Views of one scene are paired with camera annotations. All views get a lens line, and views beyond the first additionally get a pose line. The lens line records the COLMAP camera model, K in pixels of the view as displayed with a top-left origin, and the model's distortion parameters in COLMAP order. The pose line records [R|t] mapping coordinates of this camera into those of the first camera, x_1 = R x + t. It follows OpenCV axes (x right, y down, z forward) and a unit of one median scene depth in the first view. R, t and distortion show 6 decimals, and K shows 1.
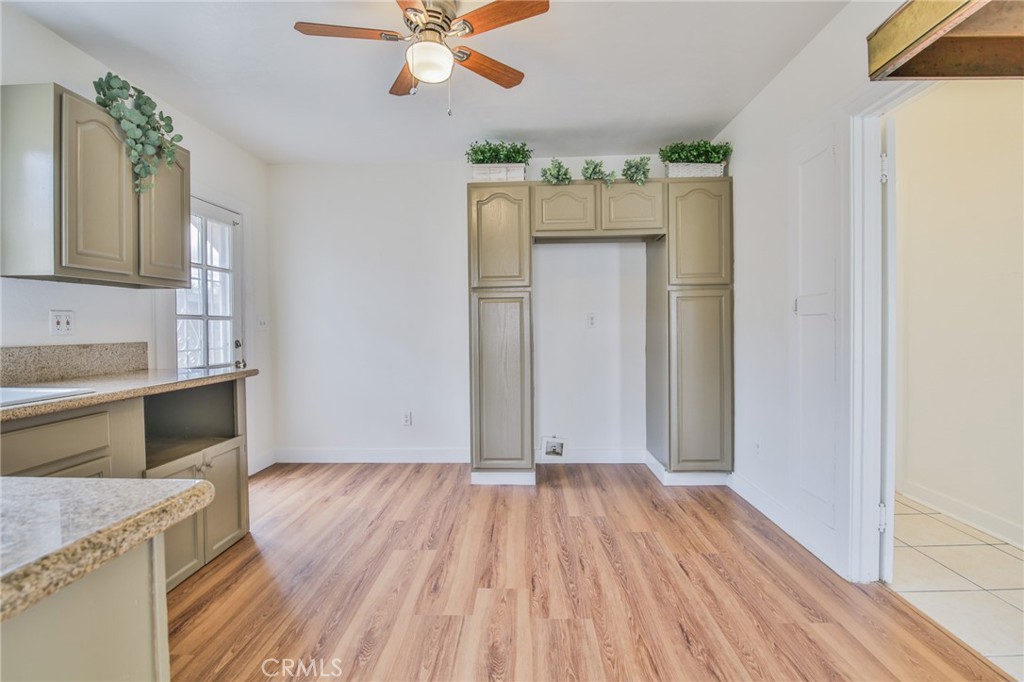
lens RADIAL K [[468.3, 0, 512.1], [0, 468.3, 333.9], [0, 0, 1]] dist [-0.001463, -0.009418]
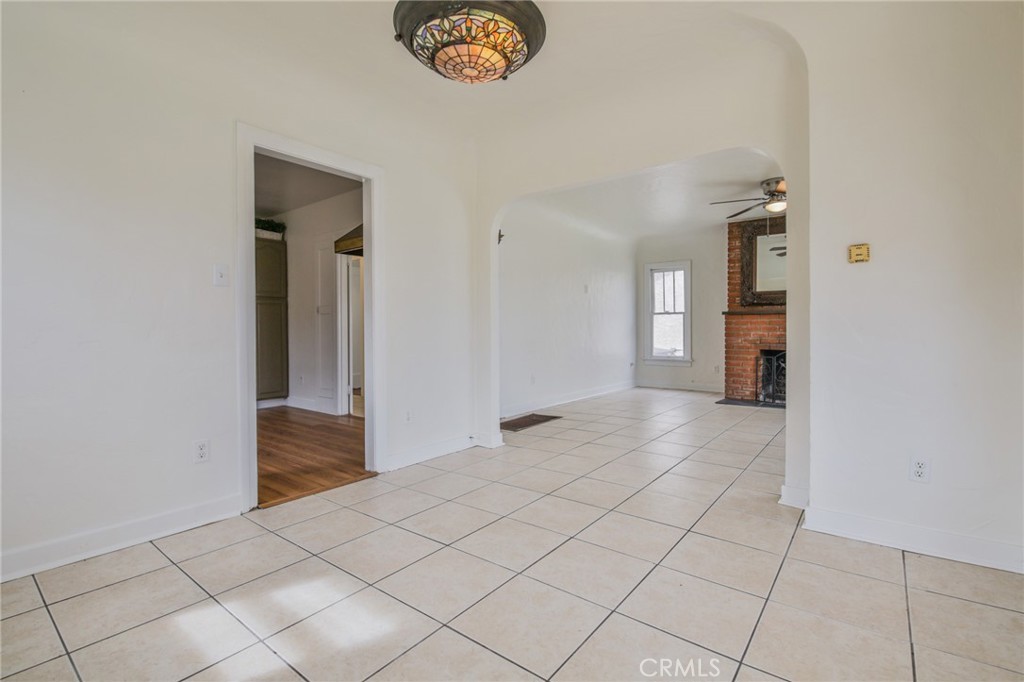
lens RADIAL K [[468.3, 0, 512.1], [0, 468.3, 333.9], [0, 0, 1]] dist [-0.001463, -0.009418]
pose [[0.587414, 0.002769, 0.809282, -0.793470], [0.009605, 0.999900, -0.010392, 0.102767], [-0.809230, 0.013878, 0.587328, -1.281577]]
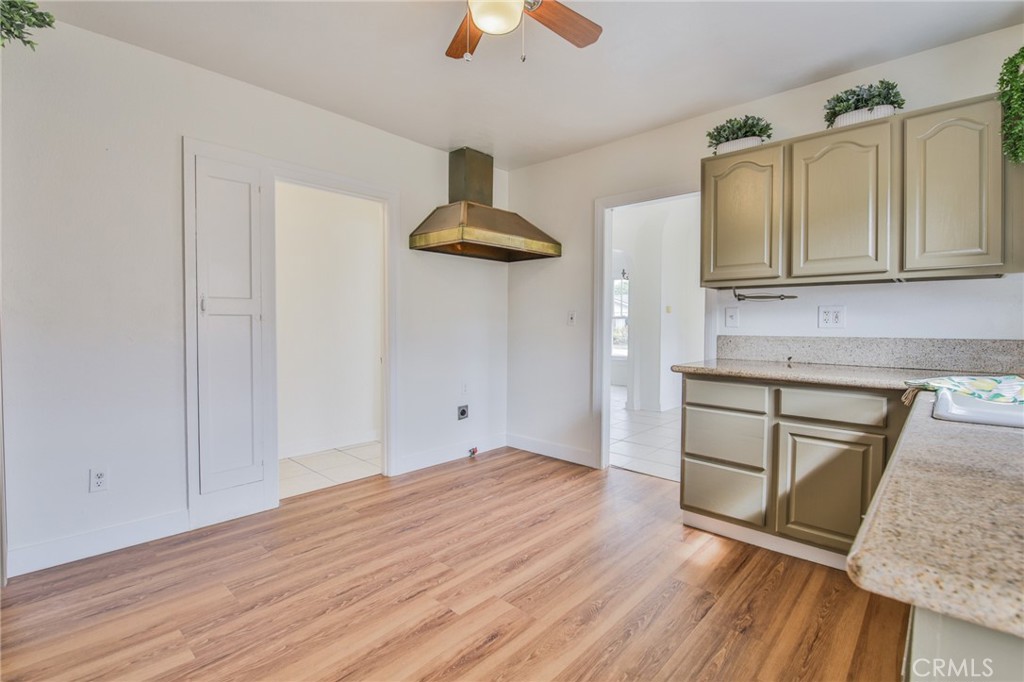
lens RADIAL K [[468.3, 0, 512.1], [0, 468.3, 333.9], [0, 0, 1]] dist [-0.001463, -0.009418]
pose [[-0.752980, -0.009070, 0.657981, -0.698109], [0.013590, 0.999477, 0.029329, -0.020025], [-0.657903, 0.031026, -0.752463, 1.512798]]
